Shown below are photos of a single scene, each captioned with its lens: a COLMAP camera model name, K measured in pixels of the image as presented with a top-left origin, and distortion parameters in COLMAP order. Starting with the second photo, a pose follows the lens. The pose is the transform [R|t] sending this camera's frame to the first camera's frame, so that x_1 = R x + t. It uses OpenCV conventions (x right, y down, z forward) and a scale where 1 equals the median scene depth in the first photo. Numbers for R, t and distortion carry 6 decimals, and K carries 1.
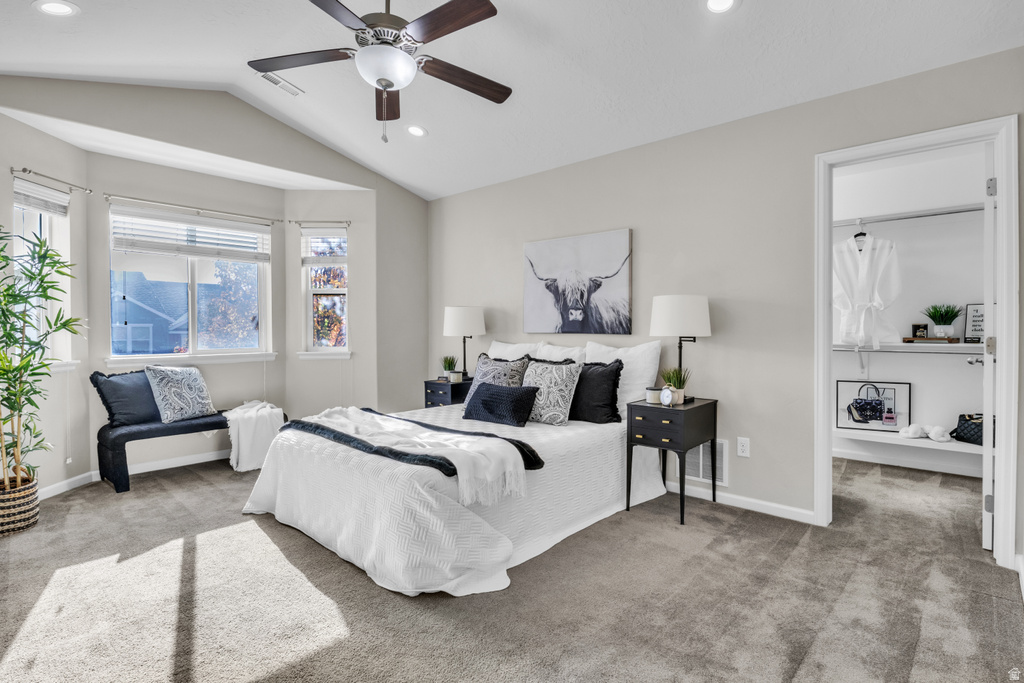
lens RADIAL K [[524.7, 0, 515.6], [0, 524.7, 337.2], [0, 0, 1]] dist [-0.014961, -0.006219]
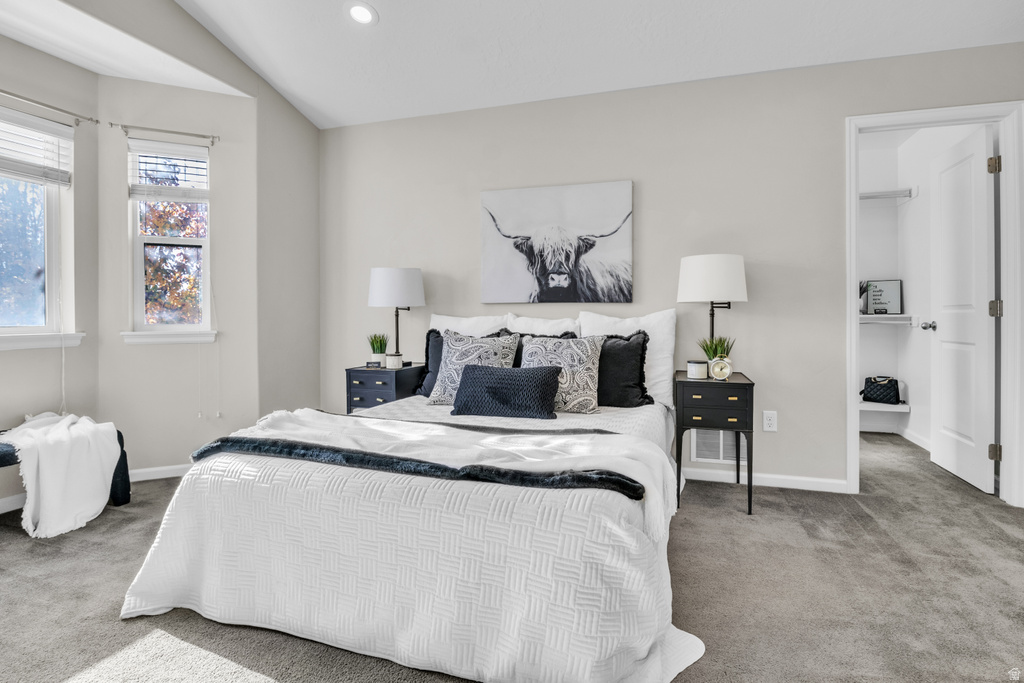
lens RADIAL K [[524.7, 0, 505.0], [0, 524.7, 324.8], [0, 0, 1]] dist [-0.014961, -0.006219]
pose [[0.907779, -0.004195, 0.419428, -0.360152], [0.007224, 0.999958, -0.005634, 0.036859], [-0.419386, 0.008145, 0.907771, 0.324843]]
